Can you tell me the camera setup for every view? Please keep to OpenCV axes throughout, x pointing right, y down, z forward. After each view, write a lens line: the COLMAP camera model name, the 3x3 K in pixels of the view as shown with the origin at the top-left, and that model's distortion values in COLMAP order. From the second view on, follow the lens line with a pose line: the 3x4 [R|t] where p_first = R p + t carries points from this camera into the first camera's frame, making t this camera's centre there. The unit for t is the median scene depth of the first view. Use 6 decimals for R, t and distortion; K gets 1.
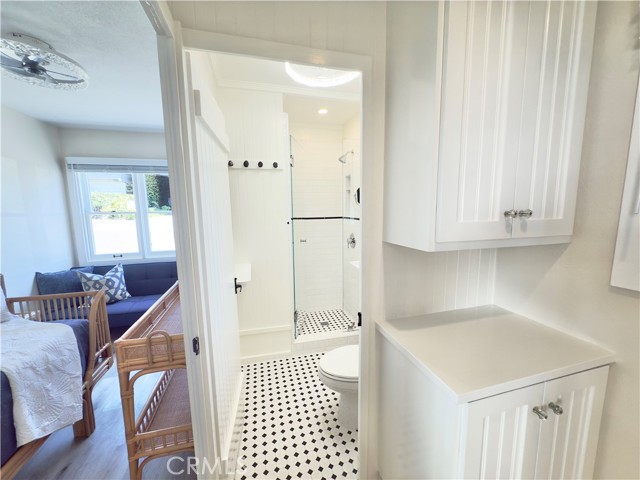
lens RADIAL K [[258.0, 0, 321.4], [0, 258.0, 240.6], [0, 0, 1]] dist [0.002055, 0.000214]
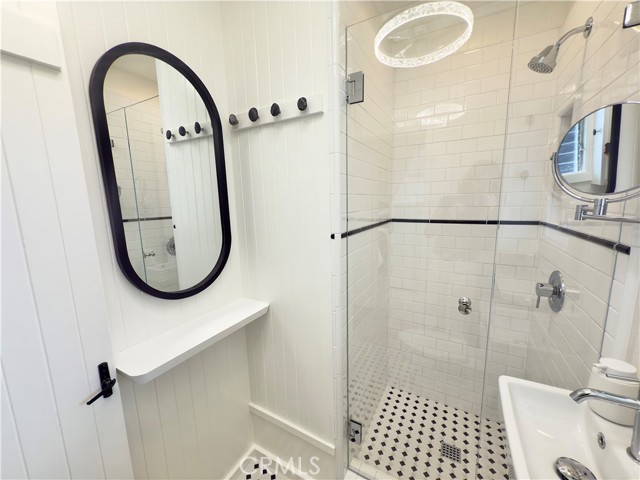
lens RADIAL K [[258.0, 0, 321.0], [0, 258.0, 239.8], [0, 0, 1]] dist [0.002055, 0.000214]
pose [[0.721521, 0.104814, -0.684413, 0.145602], [-0.078518, 0.994485, 0.069525, -0.082607], [0.687926, 0.003574, 0.725772, 0.598966]]
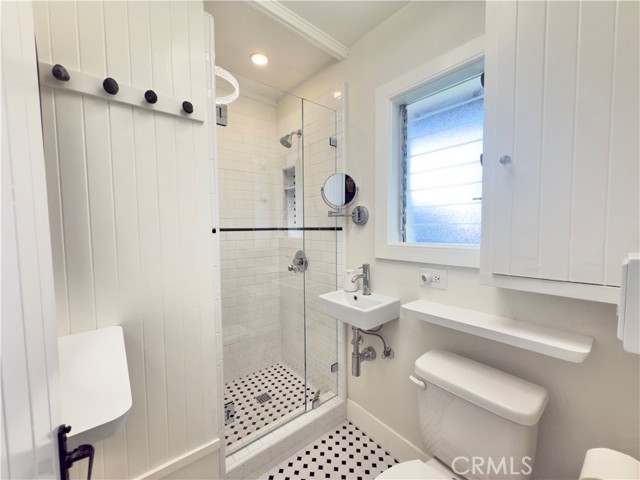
lens RADIAL K [[258.0, 0, 321.7], [0, 258.0, 240.5], [0, 0, 1]] dist [0.002055, 0.000214]
pose [[0.910166, -0.015397, 0.413958, -0.130813], [0.049559, 0.996179, -0.071913, -0.002969], [-0.411269, 0.085969, 0.907451, 0.415914]]
